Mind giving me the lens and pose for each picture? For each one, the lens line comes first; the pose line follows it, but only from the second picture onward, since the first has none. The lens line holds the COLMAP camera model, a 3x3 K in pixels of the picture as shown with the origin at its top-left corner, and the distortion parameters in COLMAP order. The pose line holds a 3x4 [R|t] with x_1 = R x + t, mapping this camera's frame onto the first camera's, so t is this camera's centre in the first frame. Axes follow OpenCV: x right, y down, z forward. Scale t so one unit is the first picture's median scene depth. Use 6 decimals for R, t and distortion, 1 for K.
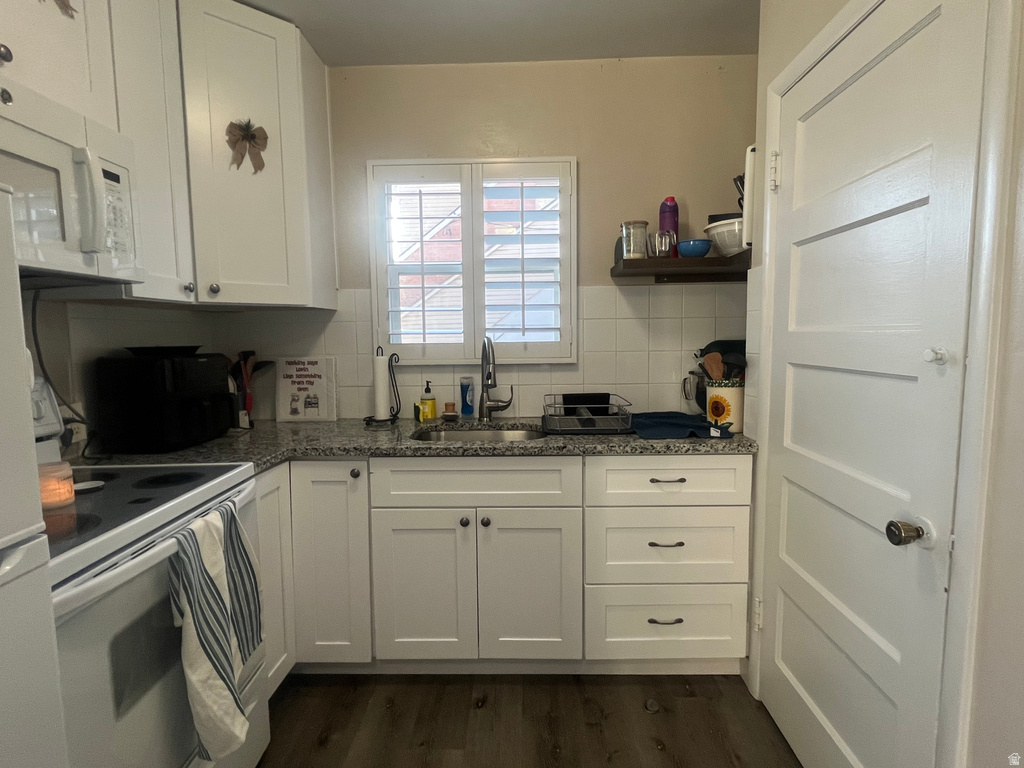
lens RADIAL K [[523.0, 0, 512.0], [0, 523.0, 384.0], [0, 0, 1]] dist [-0.006280, 0.000038]
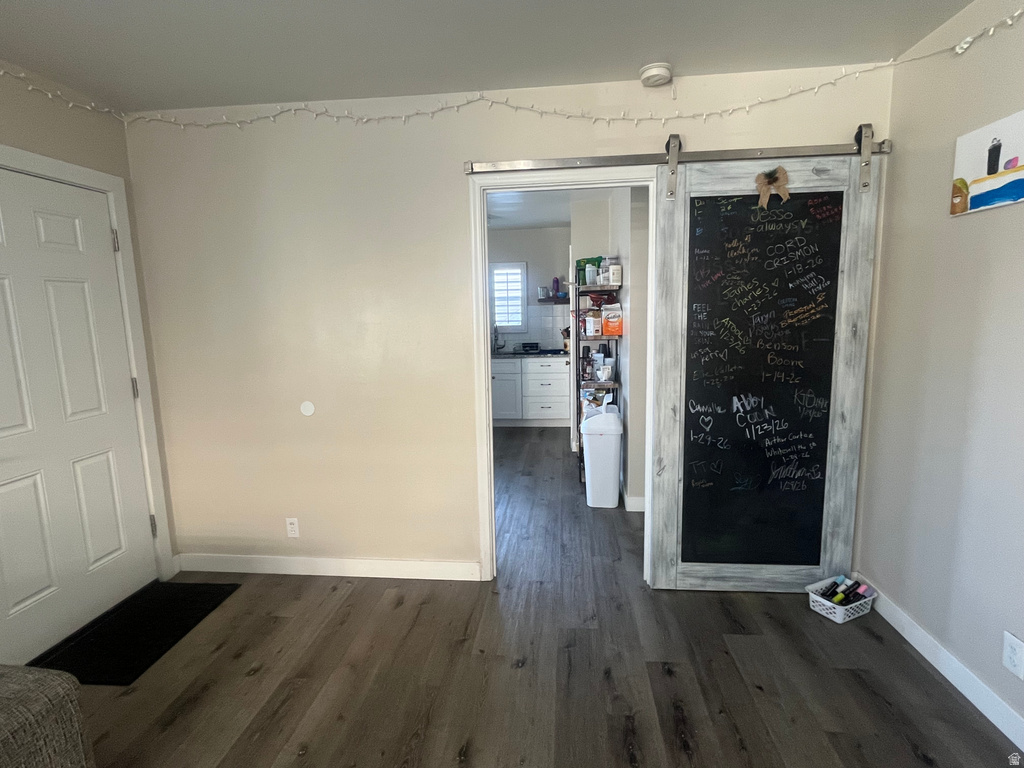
lens RADIAL K [[522.6, 0, 512.0], [0, 522.6, 384.0], [0, 0, 1]] dist [0.001986, -0.001158]
pose [[0.996885, 0.002216, -0.078842, 0.281551], [0.001401, 0.998950, 0.045789, 0.118087], [0.078861, -0.045757, 0.995835, -2.002085]]
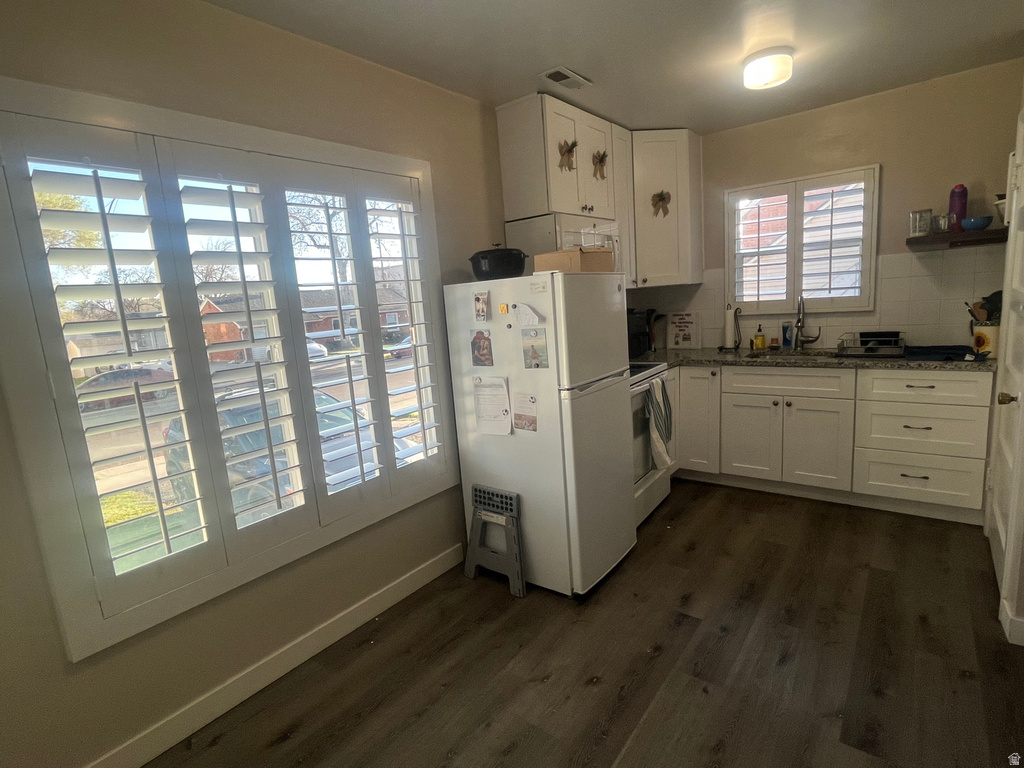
lens RADIAL K [[522.6, 0, 512.0], [0, 522.6, 384.0], [0, 0, 1]] dist [0.001986, -0.001158]
pose [[0.804727, 0.053621, -0.591218, 0.192773], [0.010217, 0.994514, 0.104105, 0.001453], [0.593557, -0.089817, 0.799764, -0.782162]]
